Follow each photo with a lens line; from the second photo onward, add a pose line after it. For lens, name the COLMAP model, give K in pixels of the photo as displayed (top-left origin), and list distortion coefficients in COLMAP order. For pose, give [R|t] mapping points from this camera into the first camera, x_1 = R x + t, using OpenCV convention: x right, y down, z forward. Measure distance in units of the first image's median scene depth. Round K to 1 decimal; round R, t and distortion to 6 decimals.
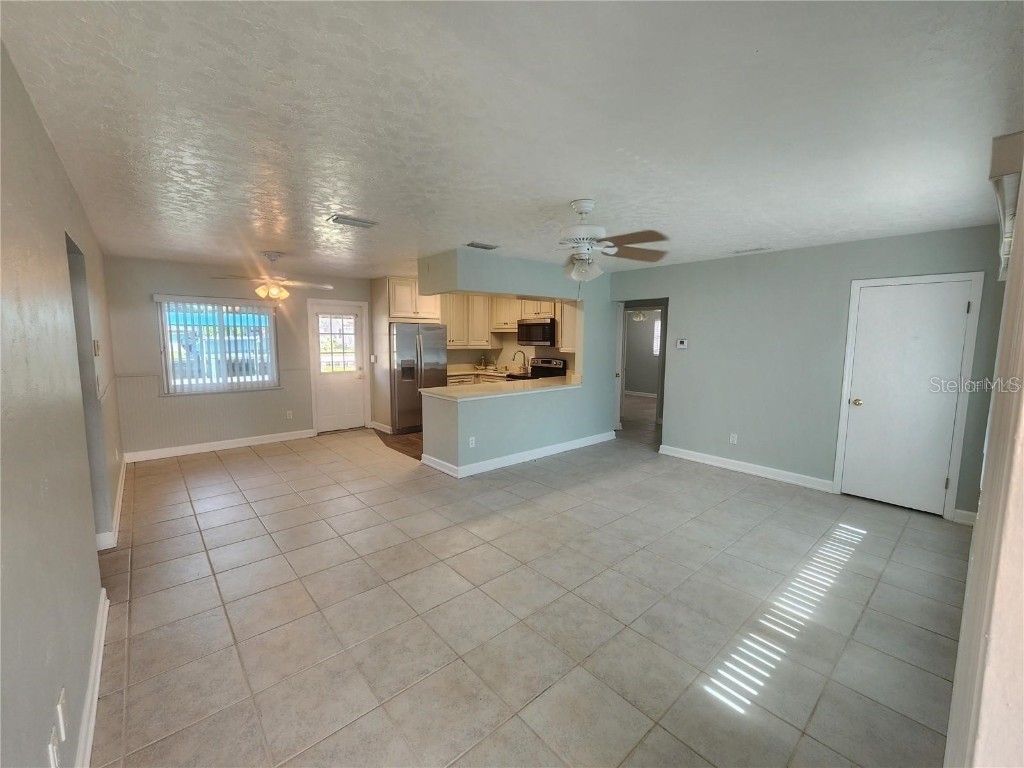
lens RADIAL K [[421.4, 0, 512.0], [0, 421.4, 384.0], [0, 0, 1]] dist [-0.001299, -0.000153]
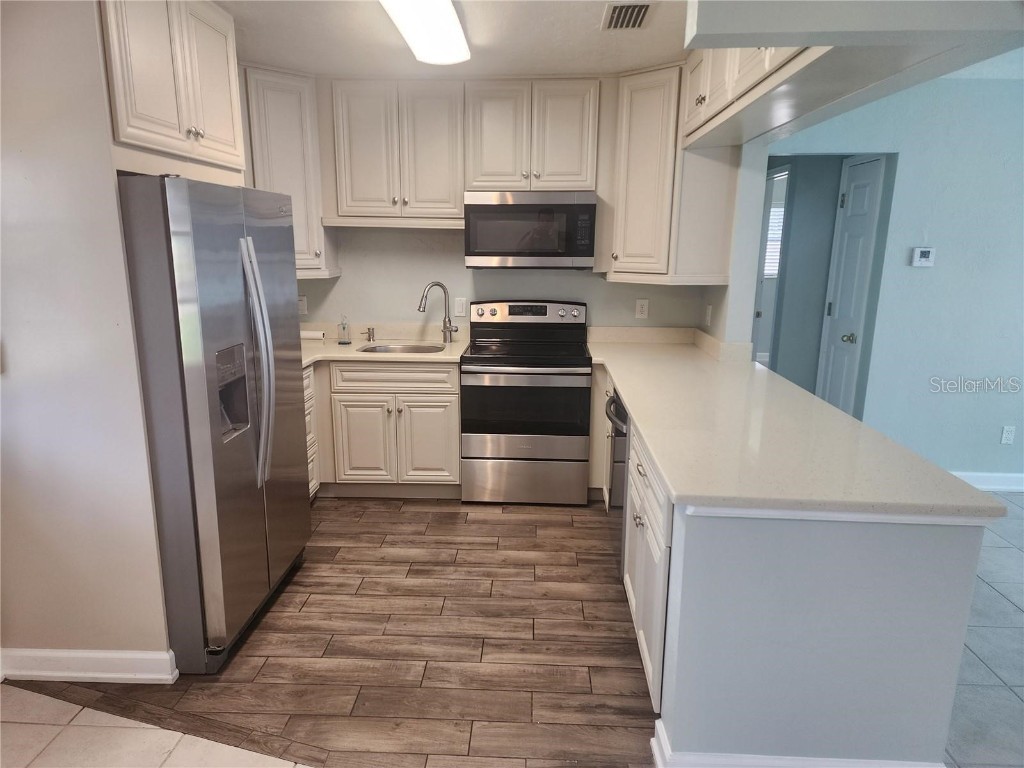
lens RADIAL K [[685.2, 0, 512.0], [0, 685.2, 384.0], [0, 0, 1]] dist [0.044612, -0.000073]
pose [[0.698431, -0.147447, 0.700324, -0.374651], [0.075417, 0.988262, 0.132857, -0.070036], [-0.711692, -0.039975, 0.701353, 0.574429]]
